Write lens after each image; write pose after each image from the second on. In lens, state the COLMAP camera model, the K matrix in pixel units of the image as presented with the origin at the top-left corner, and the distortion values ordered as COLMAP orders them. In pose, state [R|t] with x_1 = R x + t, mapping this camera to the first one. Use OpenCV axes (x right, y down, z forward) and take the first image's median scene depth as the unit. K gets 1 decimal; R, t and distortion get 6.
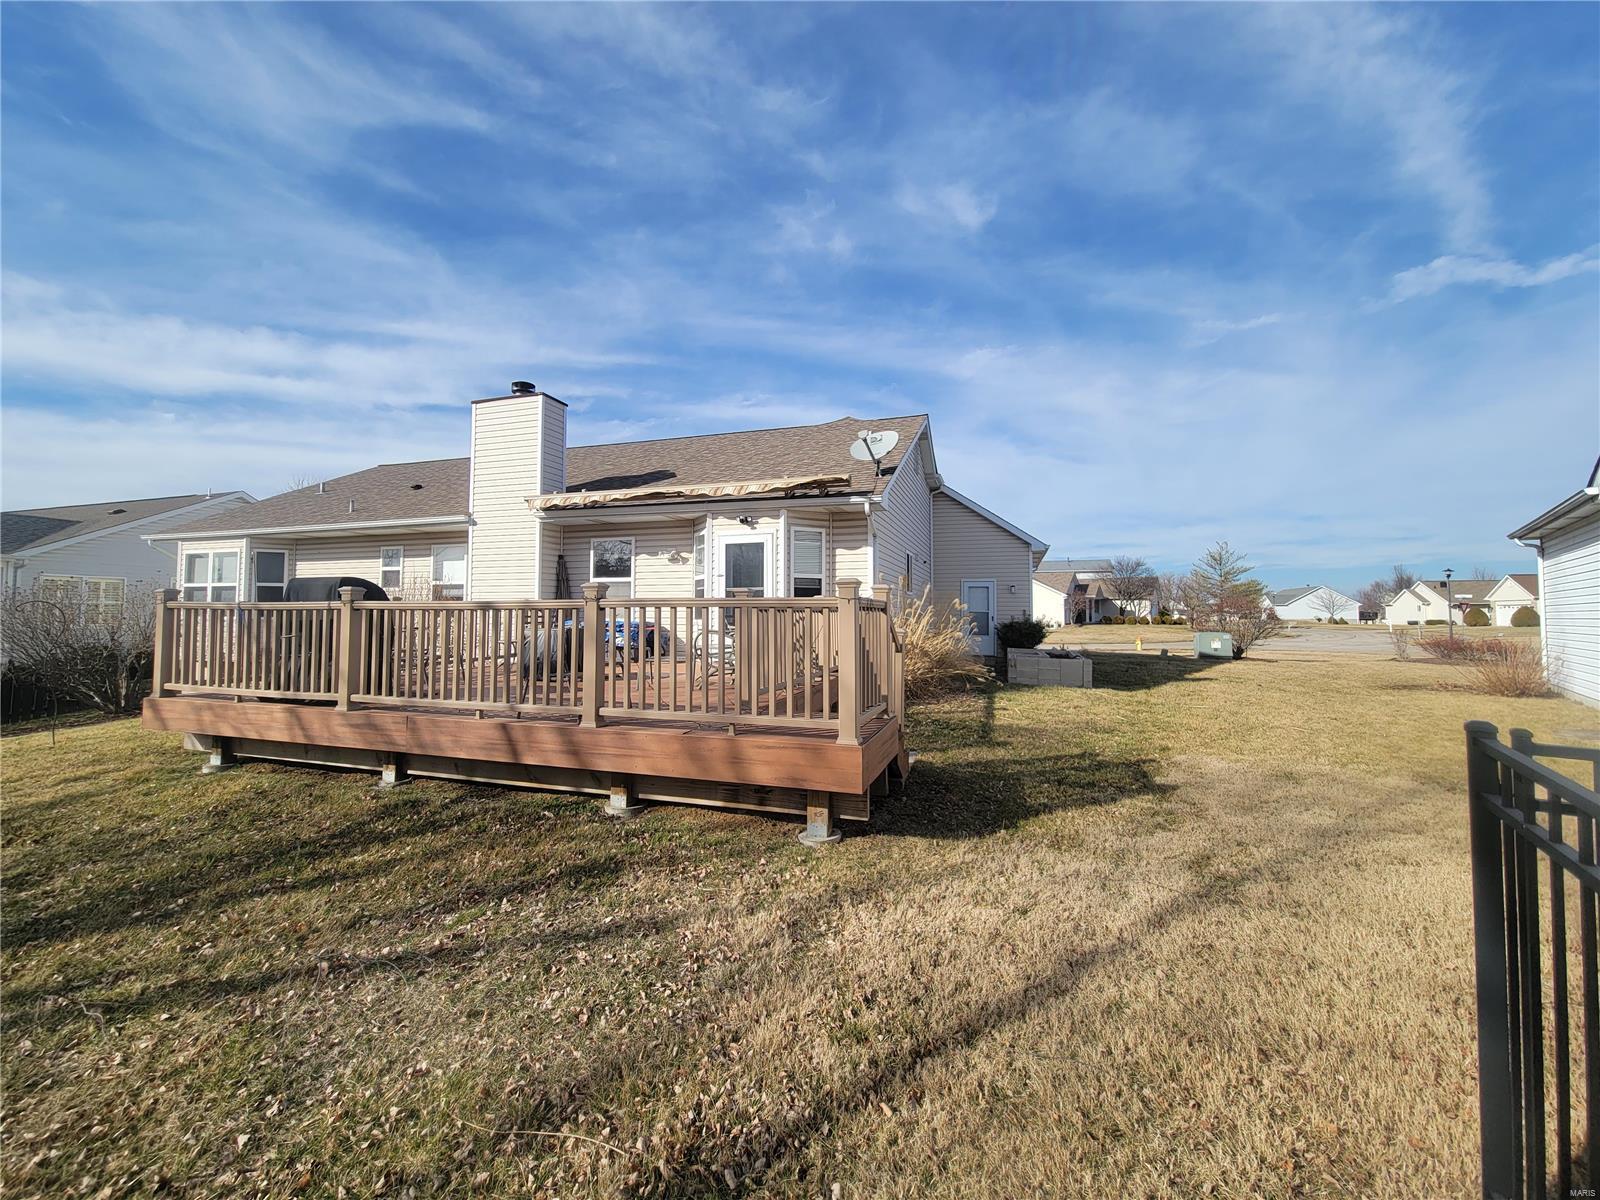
lens RADIAL K [[648.1, 0, 800.0], [0, 648.1, 600.0], [0, 0, 1]] dist [0.016179, -0.006425]
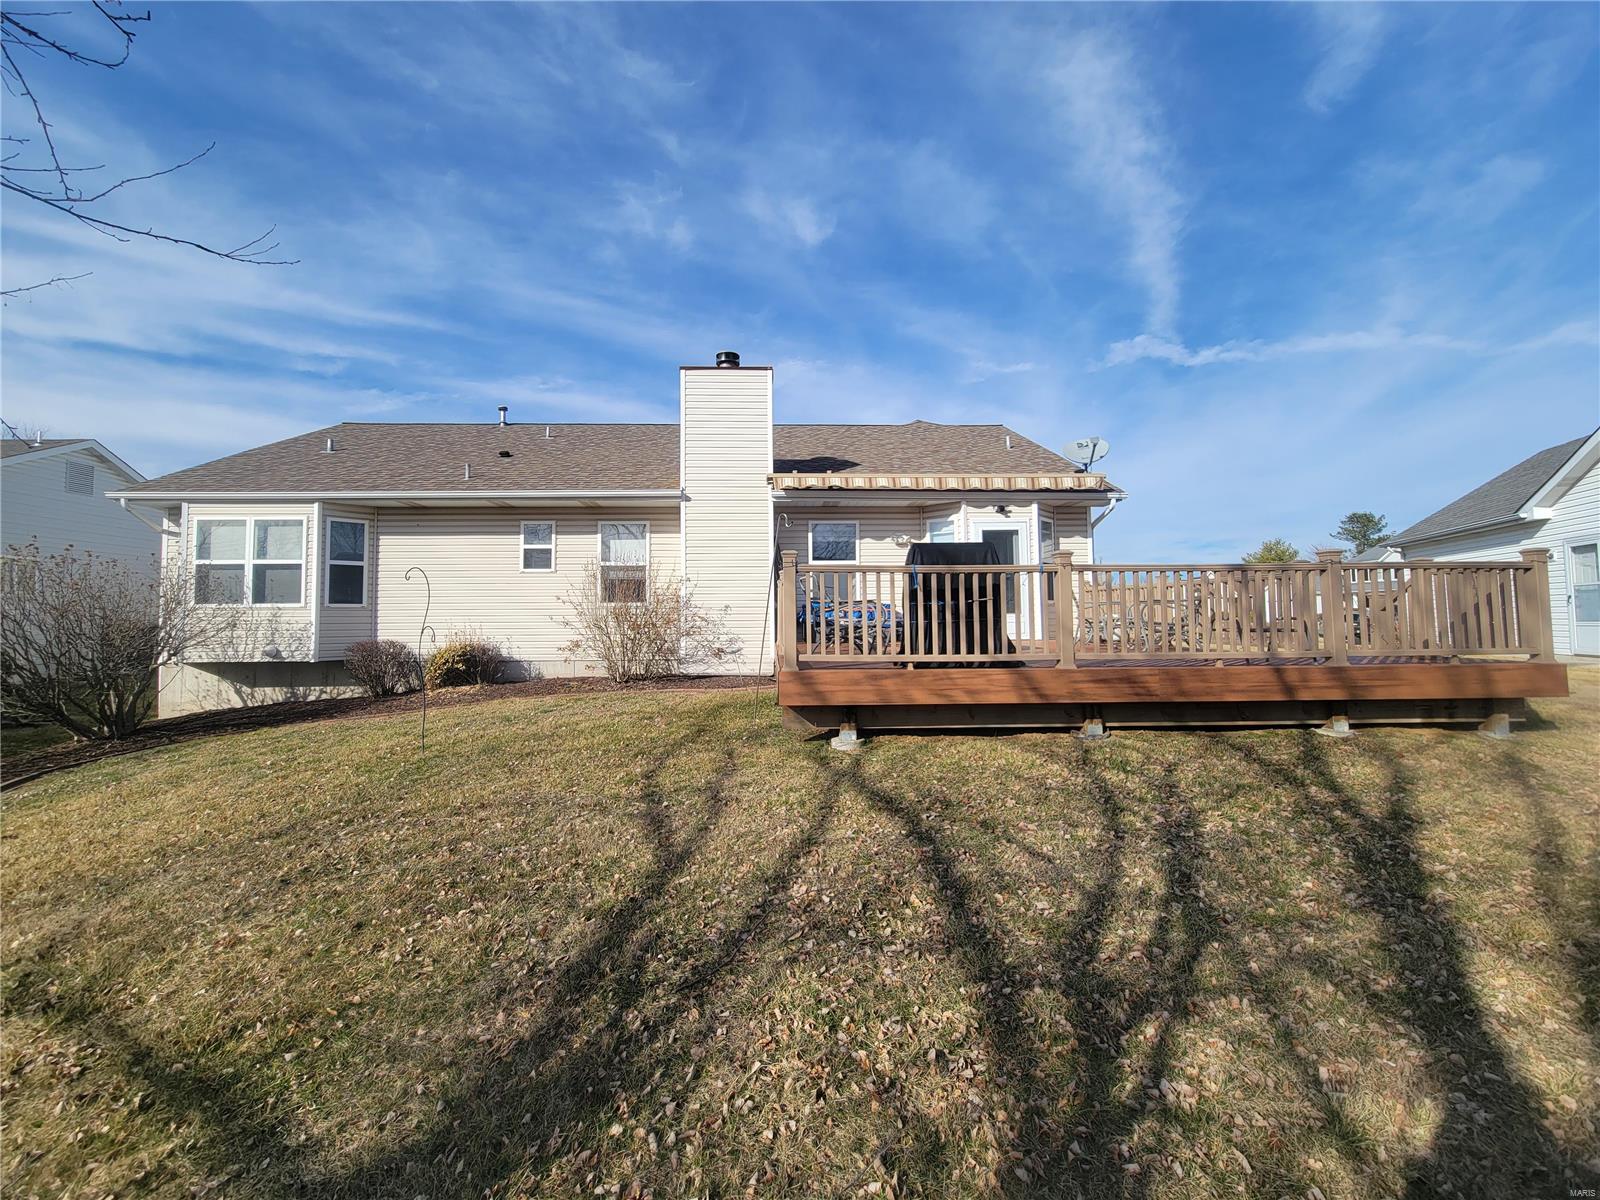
lens RADIAL K [[643.0, 0, 799.6], [0, 643.0, 622.9], [0, 0, 1]] dist [0.006475, 0.000087]
pose [[0.940840, -0.011580, 0.338652, -0.107962], [0.000710, 0.999481, 0.032205, 0.004652], [-0.338850, -0.030059, 0.940360, 0.013736]]
